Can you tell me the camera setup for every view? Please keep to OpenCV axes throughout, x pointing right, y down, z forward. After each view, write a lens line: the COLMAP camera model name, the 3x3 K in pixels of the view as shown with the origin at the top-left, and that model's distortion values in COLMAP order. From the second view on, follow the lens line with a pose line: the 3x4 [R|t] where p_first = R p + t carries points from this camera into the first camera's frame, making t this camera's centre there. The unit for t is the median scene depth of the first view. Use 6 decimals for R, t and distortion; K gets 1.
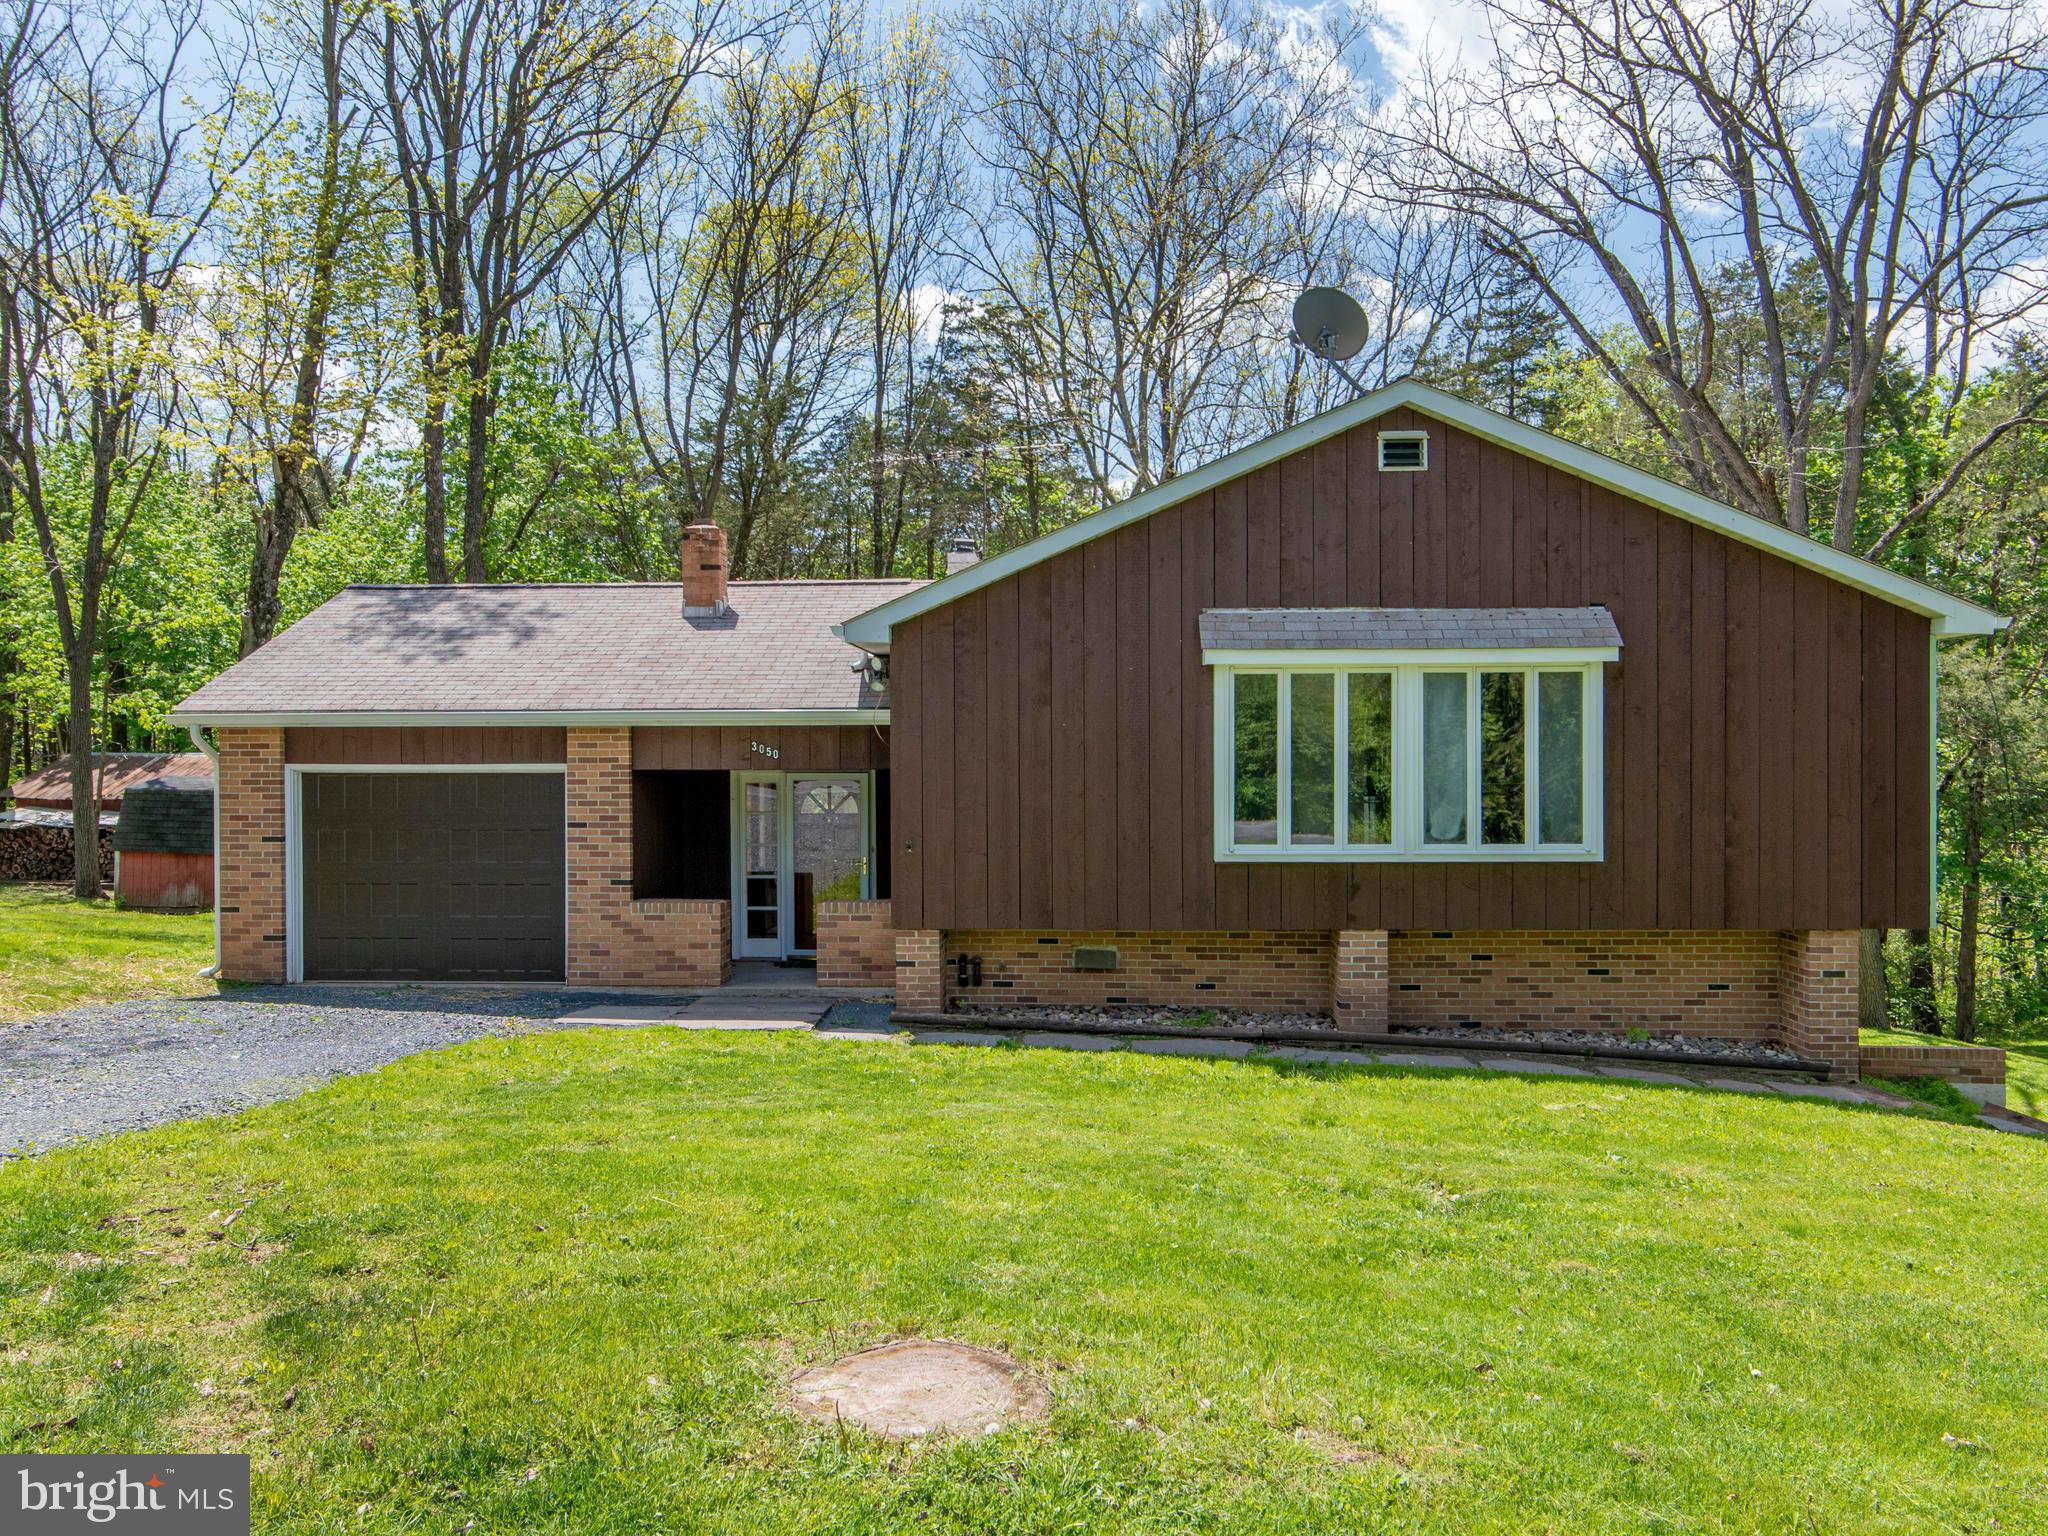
lens RADIAL K [[1614.0, 0, 1025.7], [0, 1614.0, 761.6], [0, 0, 1]] dist [0.001749, 0.007400]
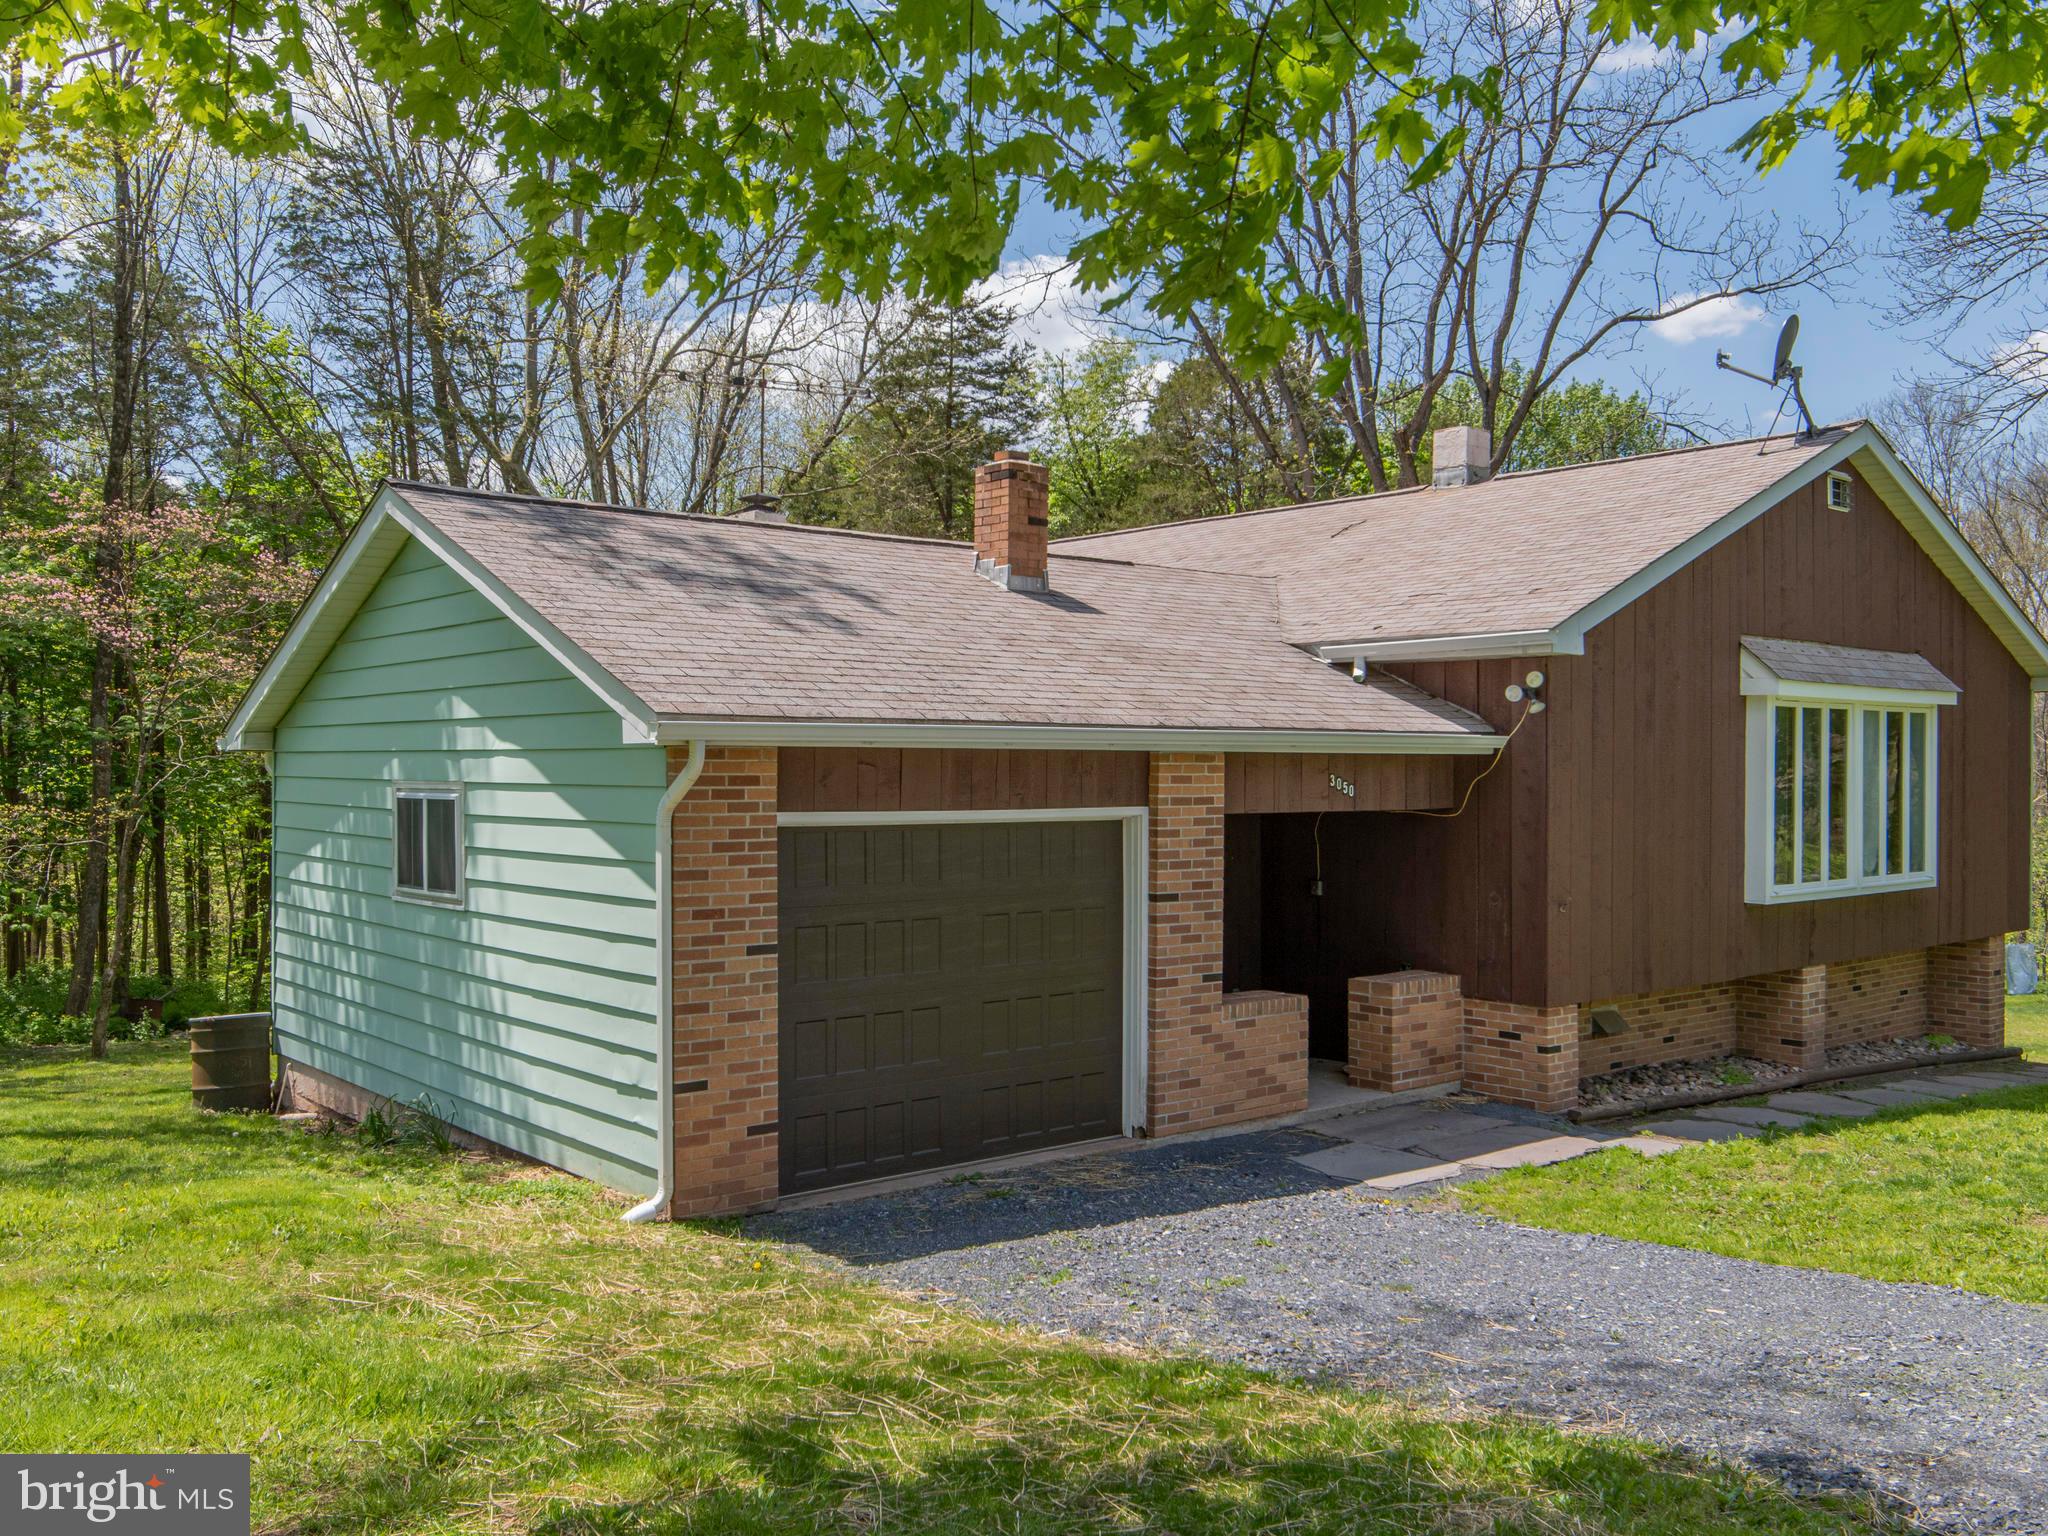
lens RADIAL K [[1746.3, 0, 1021.0], [0, 1746.3, 779.1], [0, 0, 1]] dist [0.015097, 0.013706]
pose [[0.727617, -0.000891, 0.685983, -0.823660], [0.000027, 0.999999, 0.001270, -0.010968], [-0.685984, -0.000905, 0.727616, 0.514031]]
